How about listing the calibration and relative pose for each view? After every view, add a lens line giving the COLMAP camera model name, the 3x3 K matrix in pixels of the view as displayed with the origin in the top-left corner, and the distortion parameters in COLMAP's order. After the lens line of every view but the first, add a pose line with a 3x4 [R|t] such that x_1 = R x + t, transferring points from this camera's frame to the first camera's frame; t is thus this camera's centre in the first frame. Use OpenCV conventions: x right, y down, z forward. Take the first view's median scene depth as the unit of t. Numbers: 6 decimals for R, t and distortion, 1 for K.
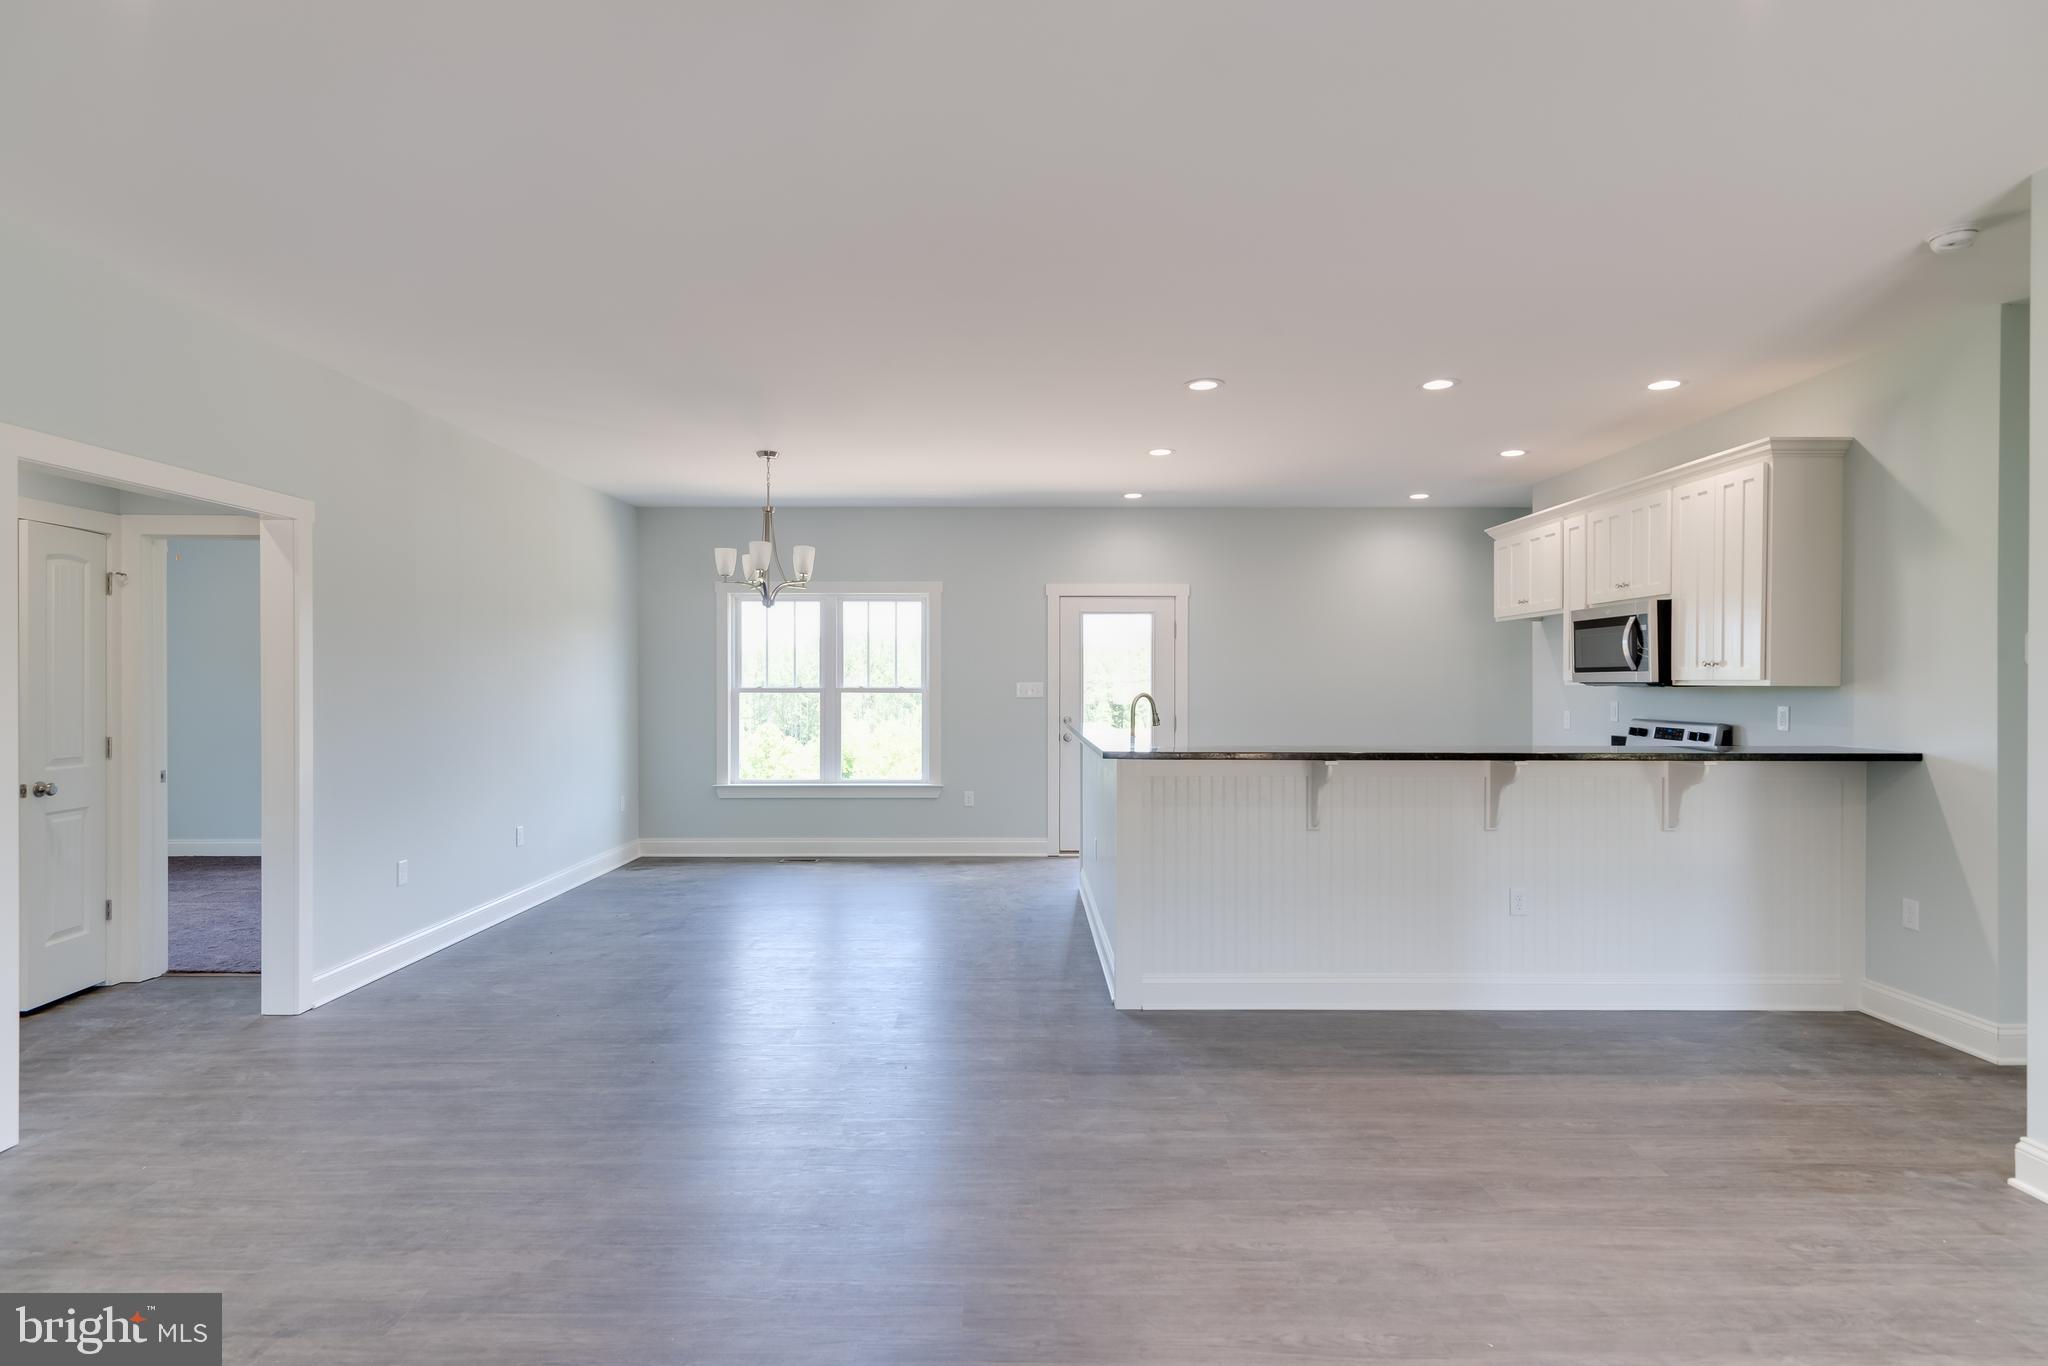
lens RADIAL K [[1058.0, 0, 1013.7], [0, 1058.0, 685.5], [0, 0, 1]] dist [0.002060, 0.000203]
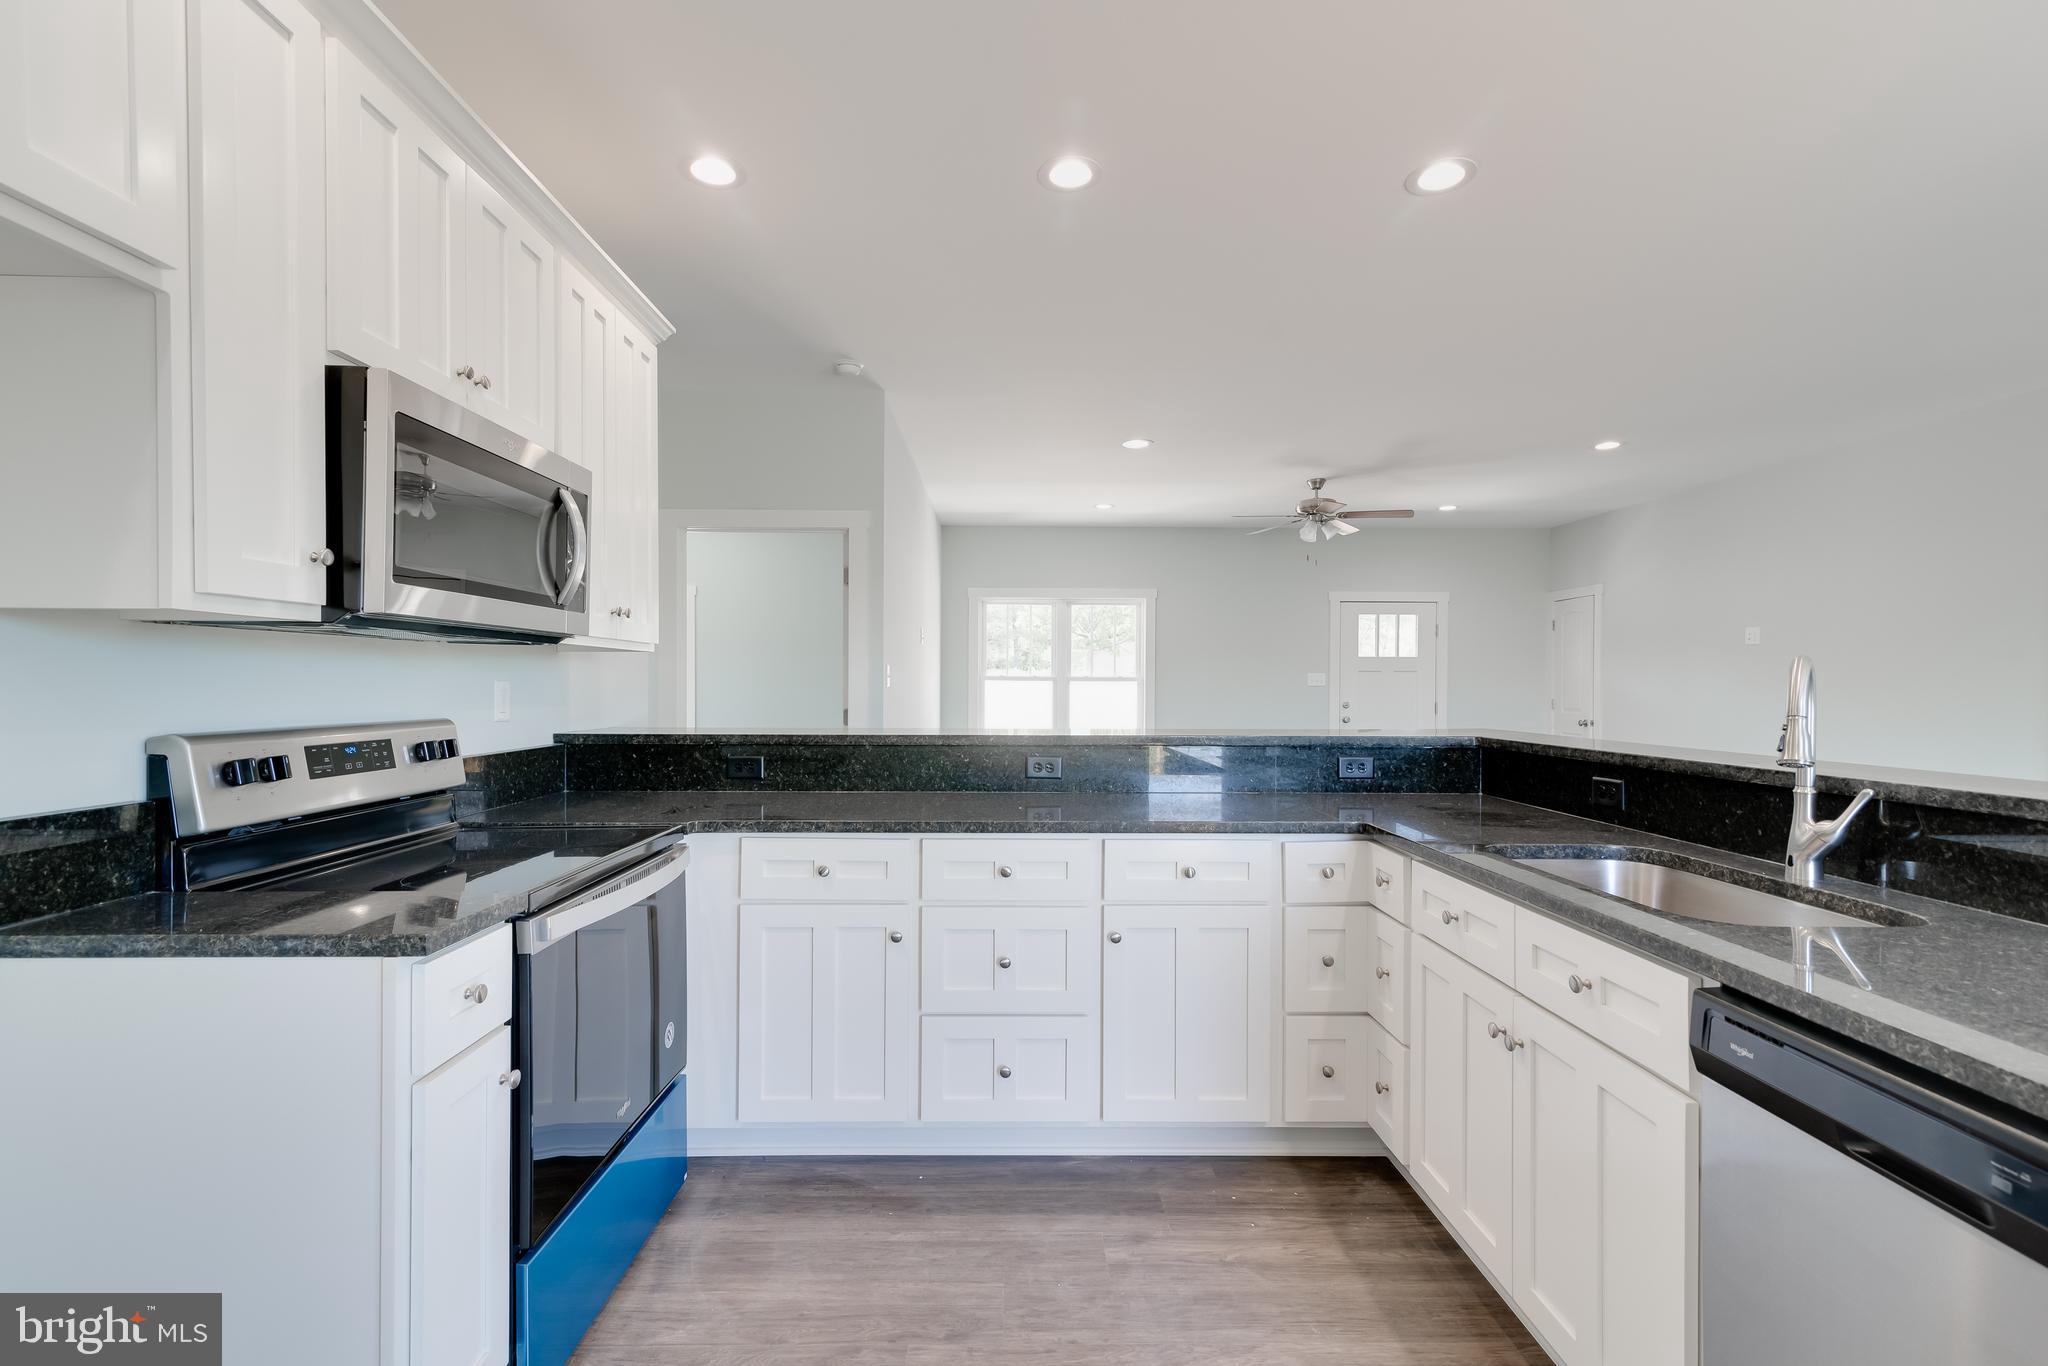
lens RADIAL K [[922.1, 0, 1016.4], [0, 922.1, 690.7], [0, 0, 1]] dist [0.013831, -0.000422]
pose [[-0.999926, -0.003619, -0.011598, 0.475370], [-0.003732, 0.999945, 0.009814, 0.020527], [0.011561, 0.009856, -0.999885, 1.689029]]
